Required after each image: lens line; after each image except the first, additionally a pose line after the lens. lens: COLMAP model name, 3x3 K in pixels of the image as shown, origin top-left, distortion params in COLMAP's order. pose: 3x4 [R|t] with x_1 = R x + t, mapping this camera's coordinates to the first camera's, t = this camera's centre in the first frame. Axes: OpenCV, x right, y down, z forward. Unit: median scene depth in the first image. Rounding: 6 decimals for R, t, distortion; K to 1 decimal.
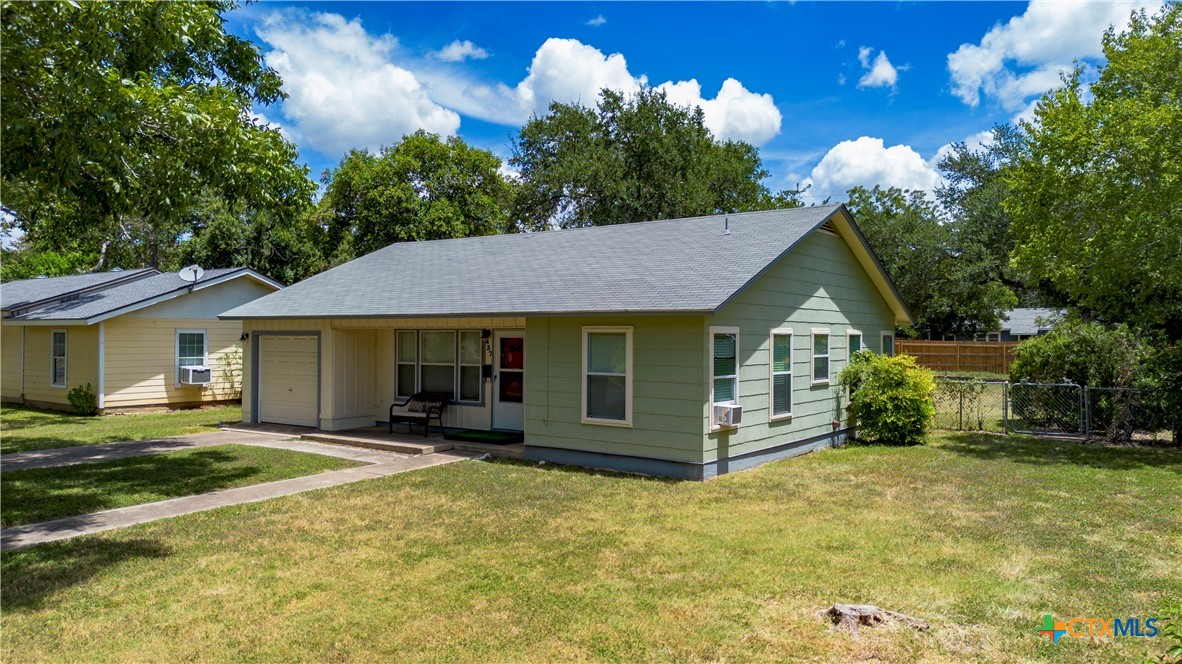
lens RADIAL K [[873.6, 0, 601.1], [0, 873.6, 331.6], [0, 0, 1]] dist [0.049298, -0.047283]
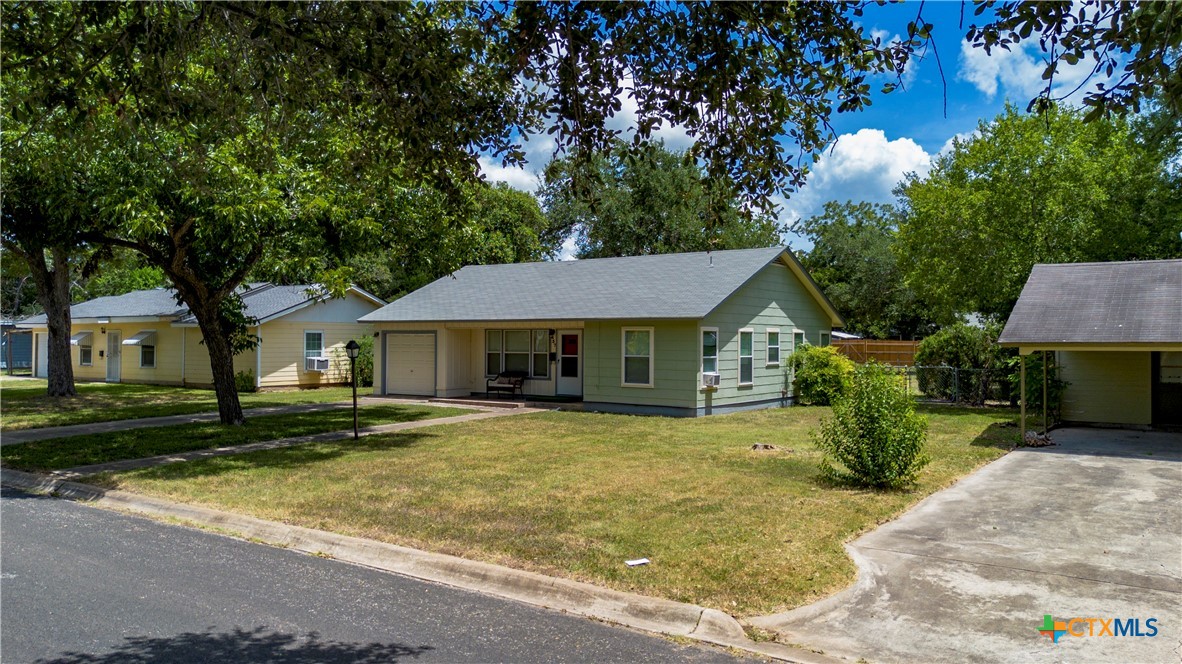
lens RADIAL K [[873.6, 0, 579.8], [0, 873.6, 333.4], [0, 0, 1]] dist [0.049298, -0.047283]
pose [[0.999958, -0.000413, -0.009199, -0.068252], [0.000404, 0.999999, -0.000993, 0.006091], [0.009199, 0.000989, 0.999957, -0.502321]]
